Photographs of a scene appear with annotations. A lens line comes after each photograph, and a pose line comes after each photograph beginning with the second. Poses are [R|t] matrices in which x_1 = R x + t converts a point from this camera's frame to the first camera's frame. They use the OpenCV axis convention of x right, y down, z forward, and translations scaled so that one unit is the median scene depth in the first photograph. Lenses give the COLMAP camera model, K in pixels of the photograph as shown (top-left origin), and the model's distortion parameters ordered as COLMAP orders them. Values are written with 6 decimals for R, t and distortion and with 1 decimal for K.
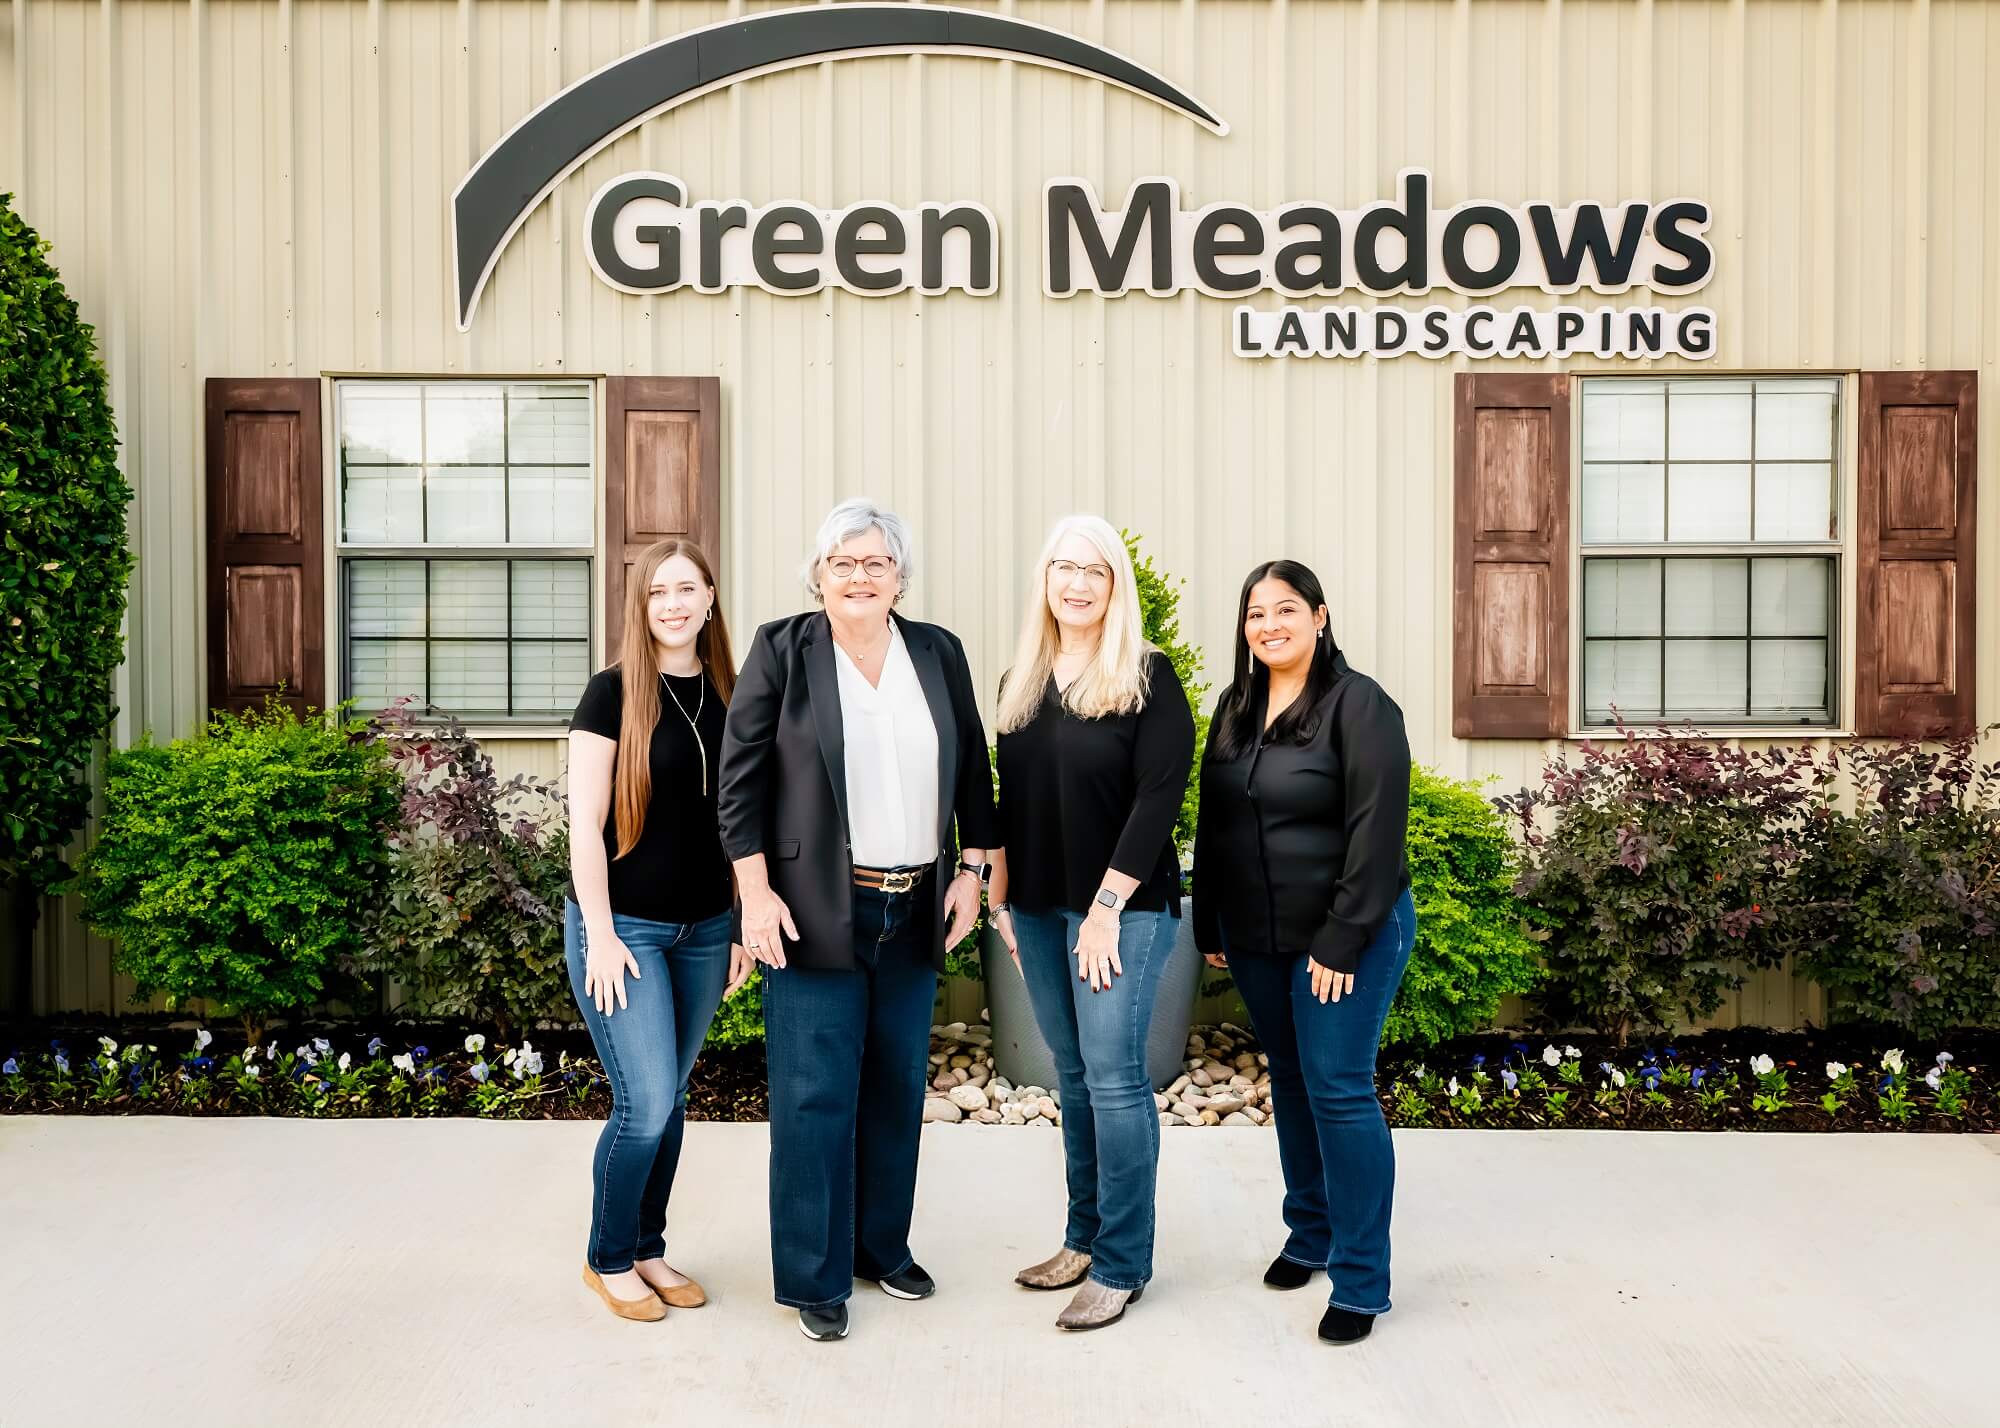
lens RADIAL K [[2278.3, 0, 925.0], [0, 2278.3, 636.5], [0, 0, 1]] dist [0.000148, 0.000000]
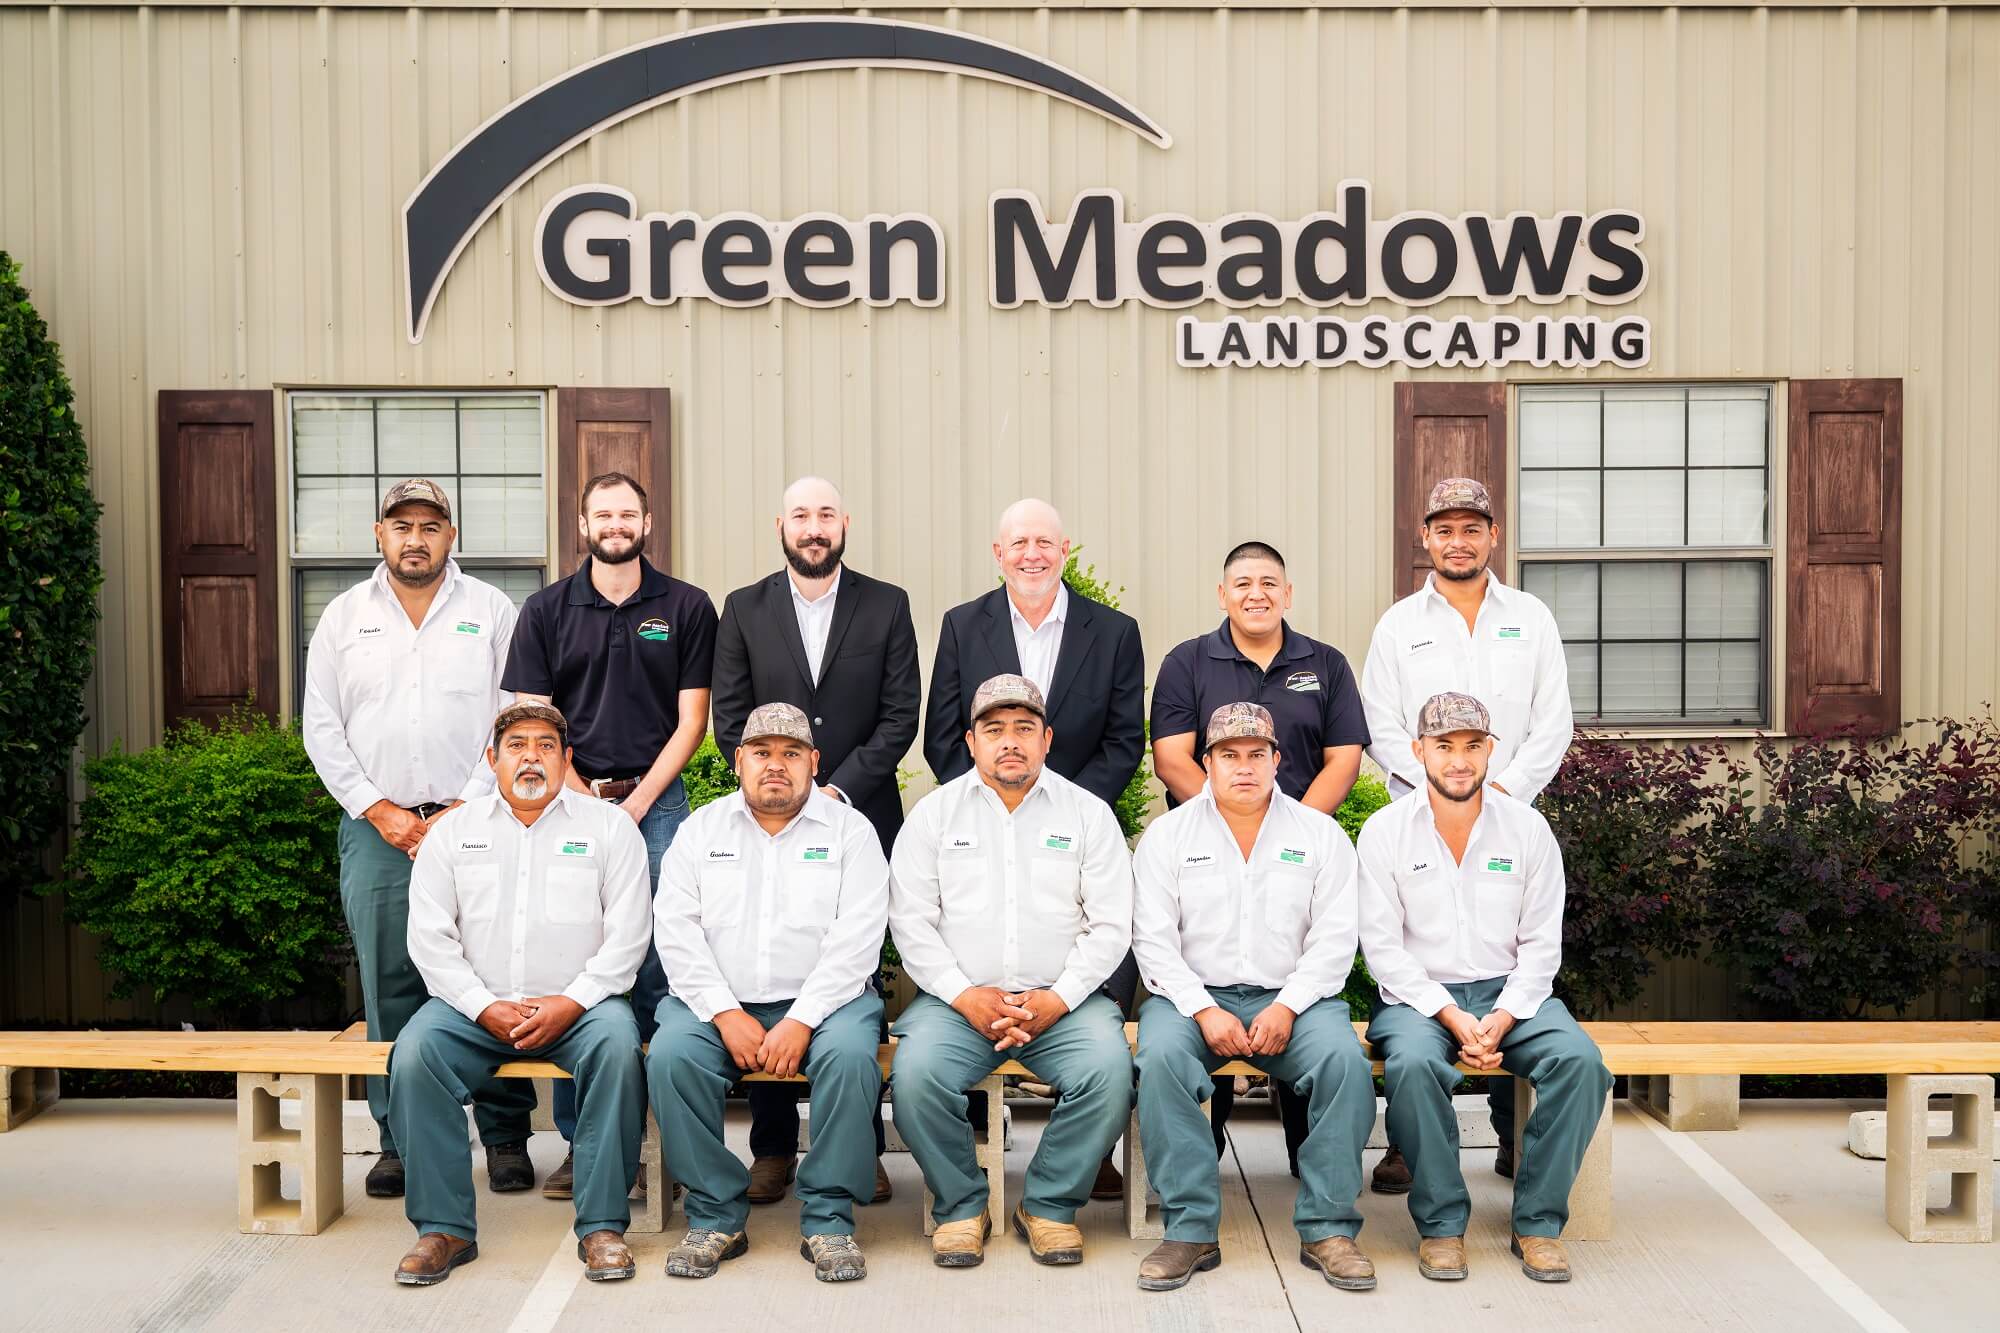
lens RADIAL K [[2767.0, 0, 955.2], [0, 2767.0, 678.6], [0, 0, 1]] dist [0.004411, 0.000000]
pose [[0.999729, -0.005281, 0.022670, 0.007894], [0.004966, 0.999891, 0.013936, -0.001426], [-0.022742, -0.013820, 0.999646, -0.233134]]
